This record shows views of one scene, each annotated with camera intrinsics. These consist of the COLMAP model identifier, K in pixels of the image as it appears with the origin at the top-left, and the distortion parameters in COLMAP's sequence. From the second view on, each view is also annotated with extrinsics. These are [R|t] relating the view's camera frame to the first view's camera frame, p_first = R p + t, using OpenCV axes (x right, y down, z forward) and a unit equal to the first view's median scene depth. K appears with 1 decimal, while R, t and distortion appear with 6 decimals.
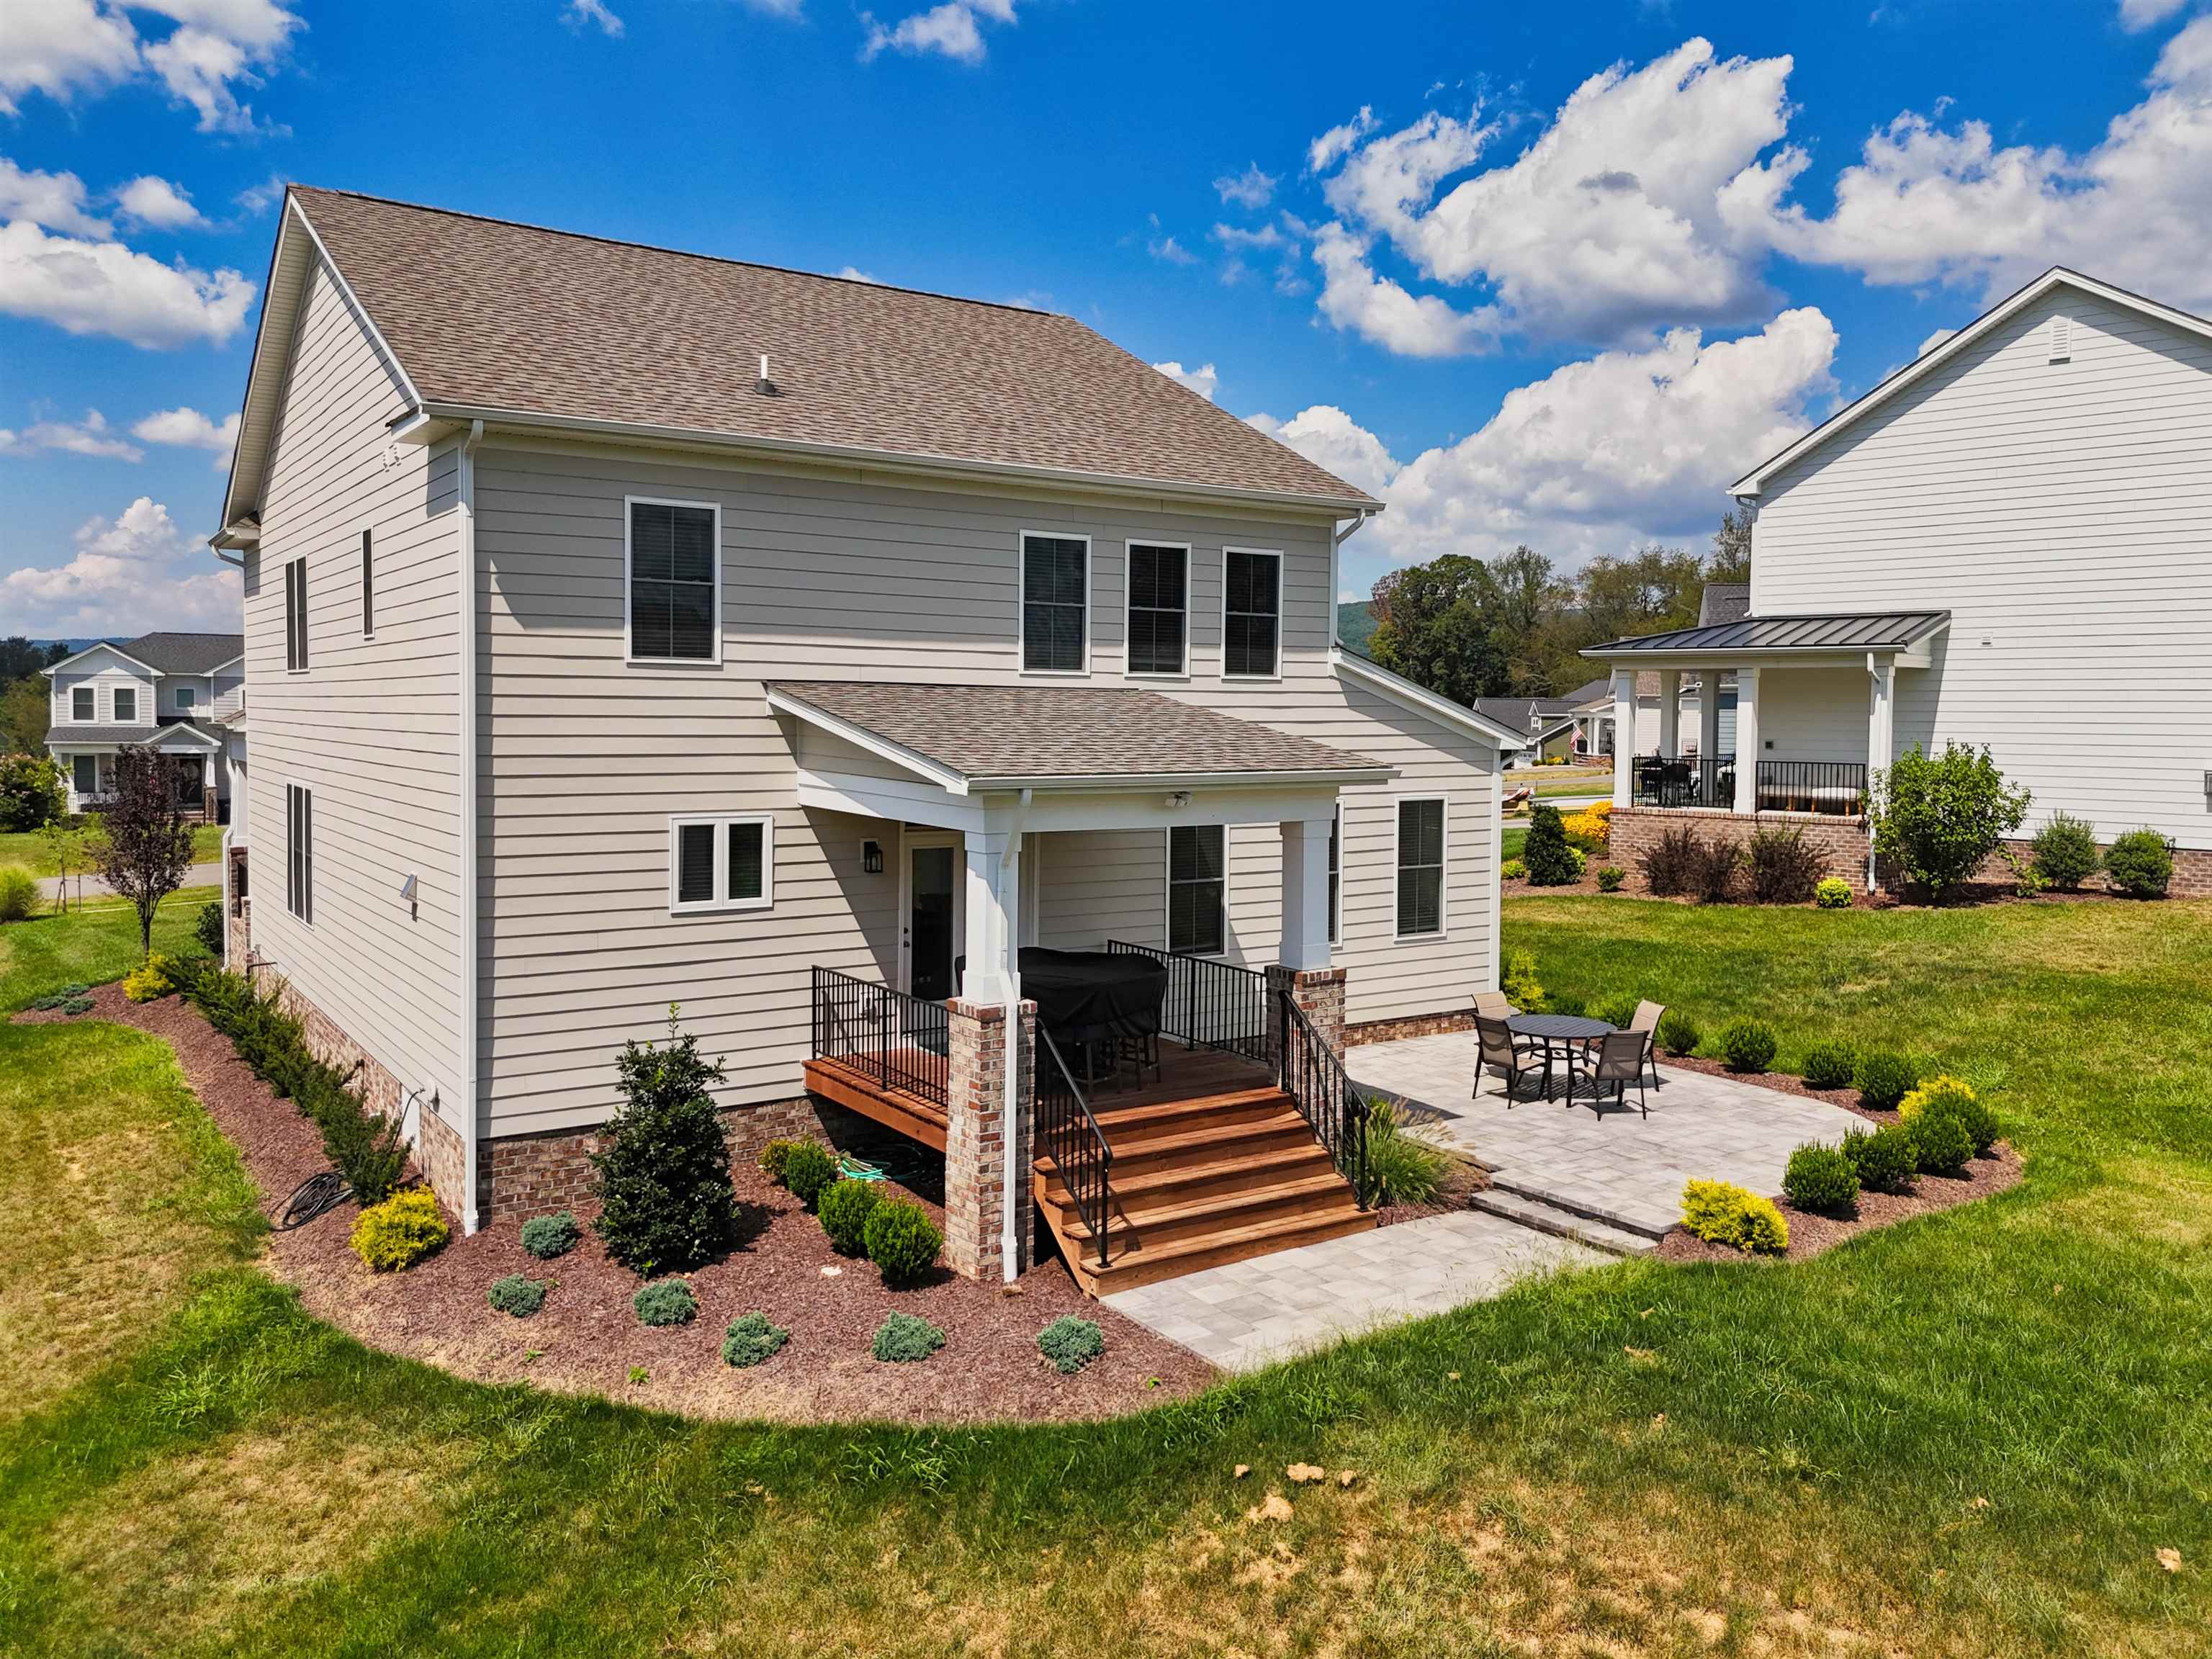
lens RADIAL K [[1666.7, 0, 1105.5], [0, 1666.7, 772.9], [0, 0, 1]] dist [0.070772, -0.082104]
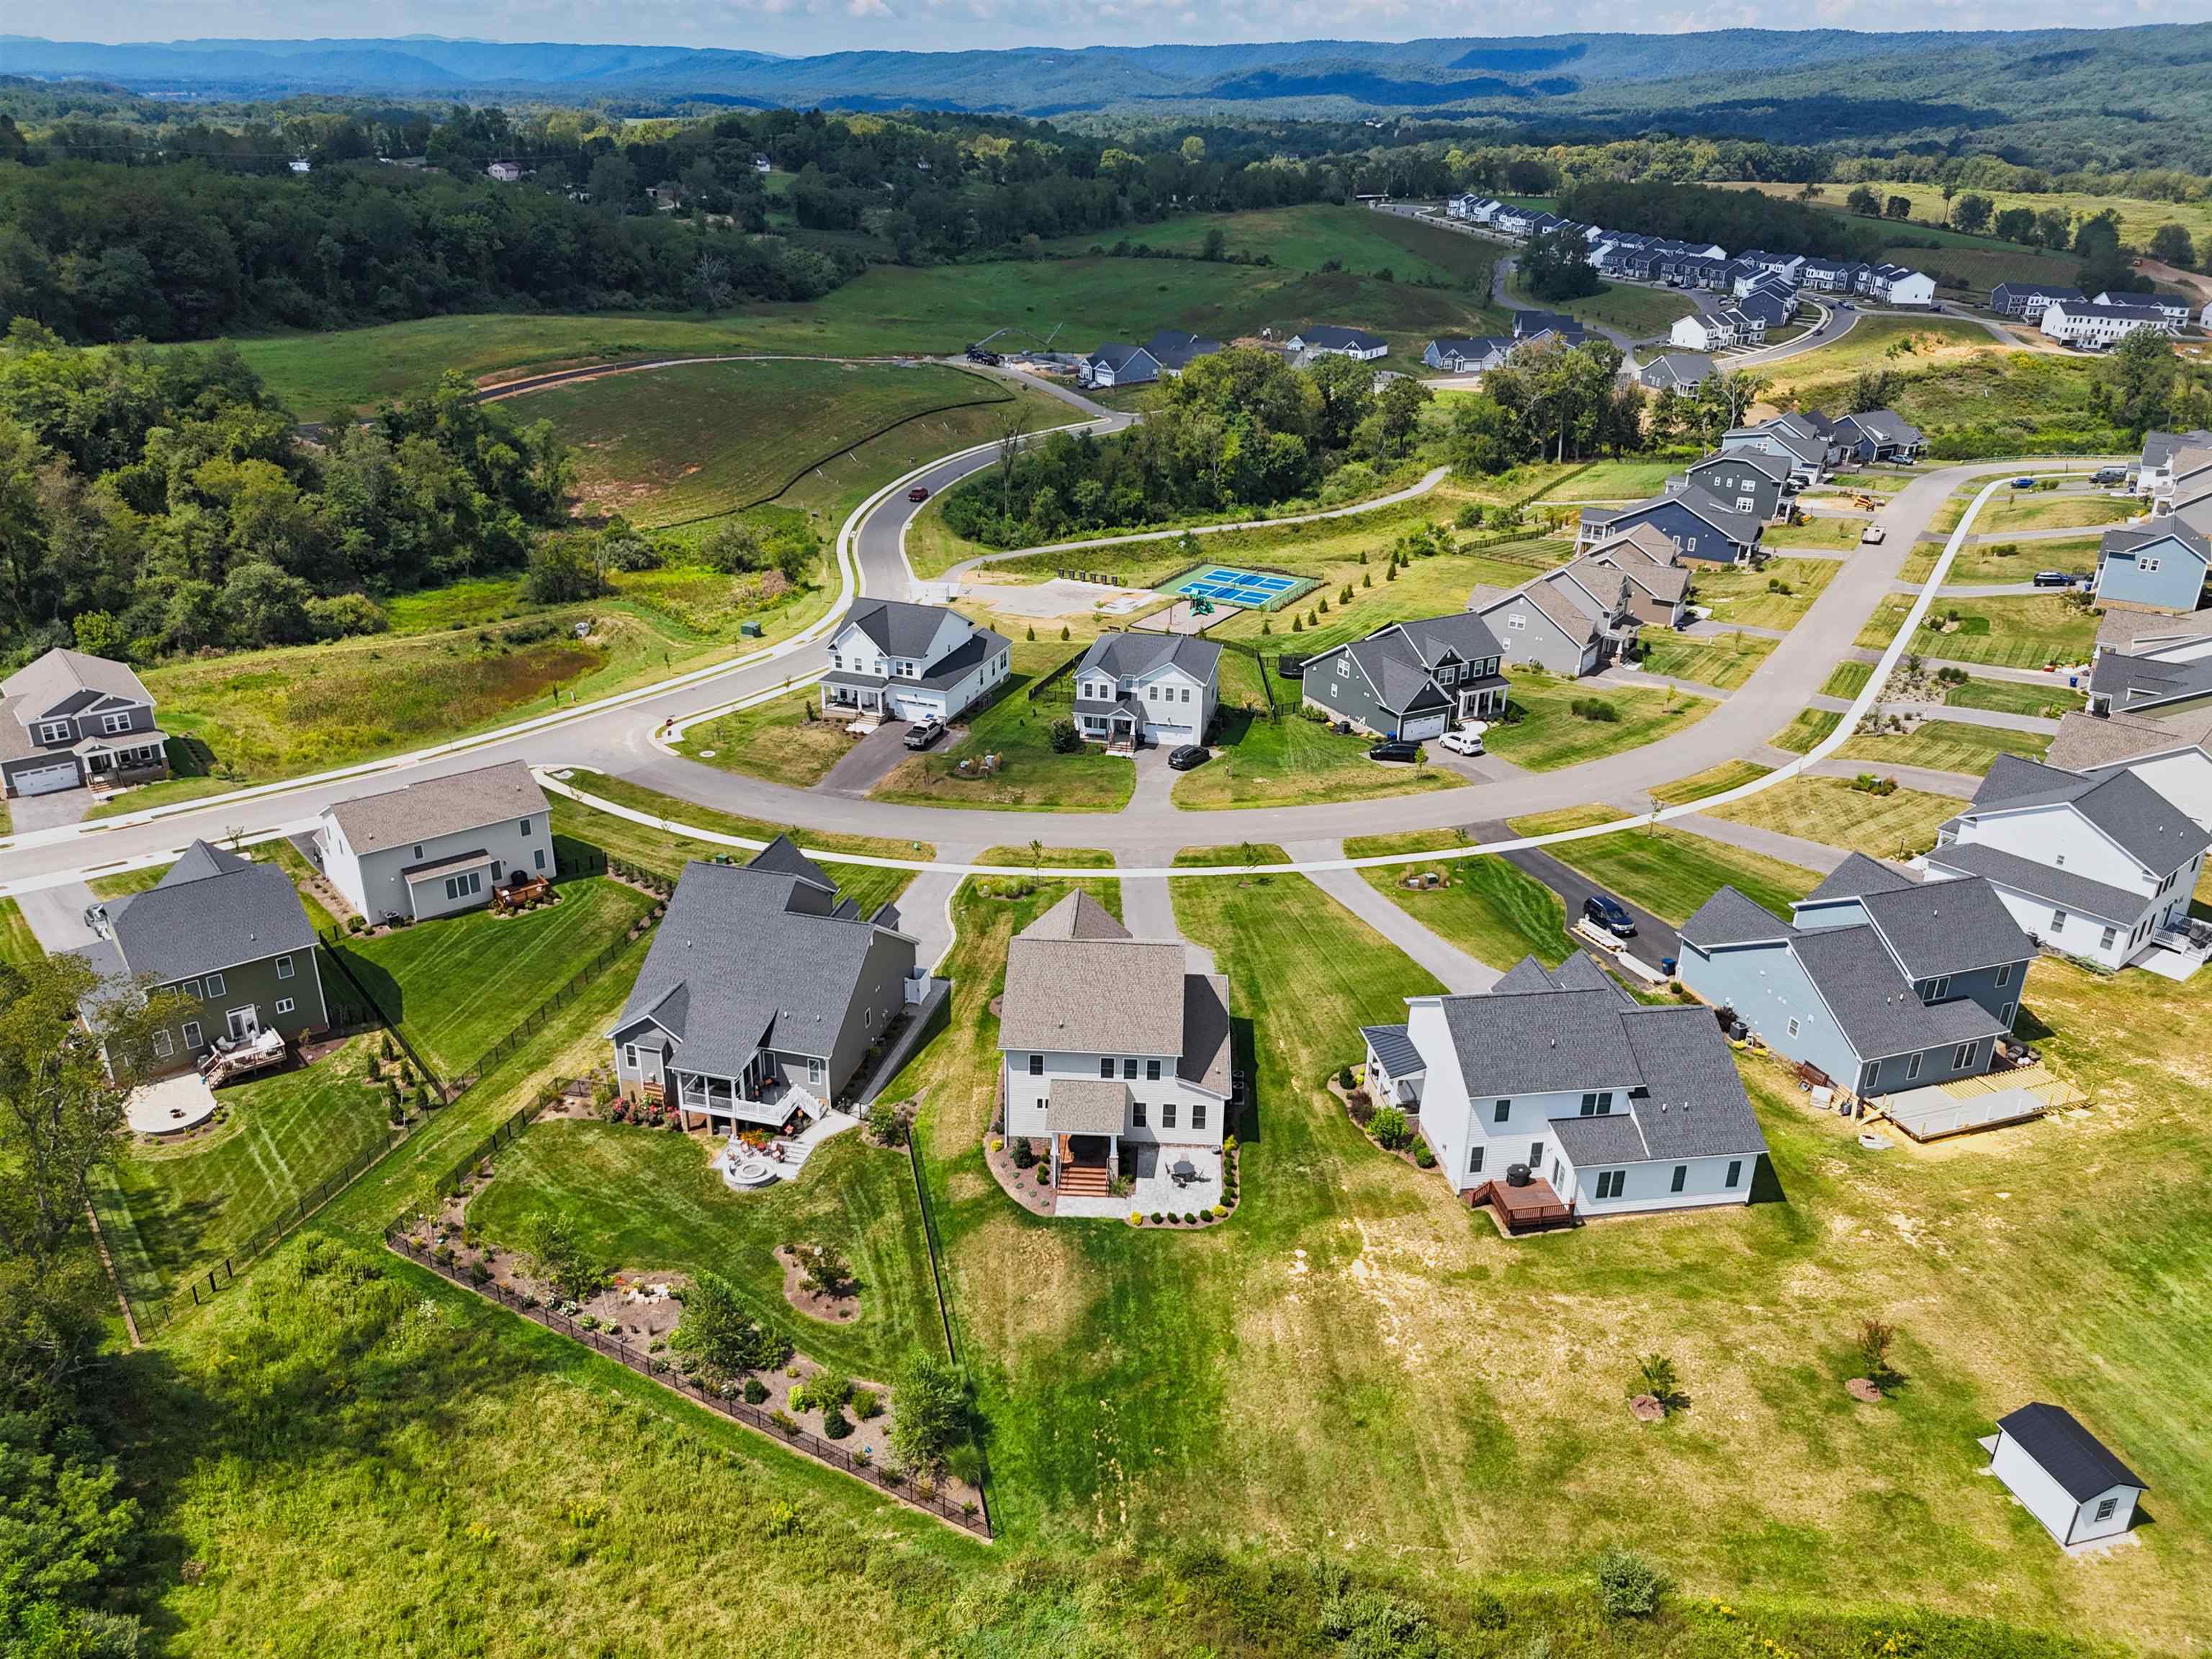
lens RADIAL K [[1626.0, 0, 1106.0], [0, 1626.0, 829.5], [0, 0, 1]] dist [0.056955, -0.064152]
pose [[0.798874, 0.252989, -0.545708, 2.928438], [-0.031837, 0.923760, 0.381646, -3.128560], [0.600656, -0.287513, 0.746022, -3.007348]]
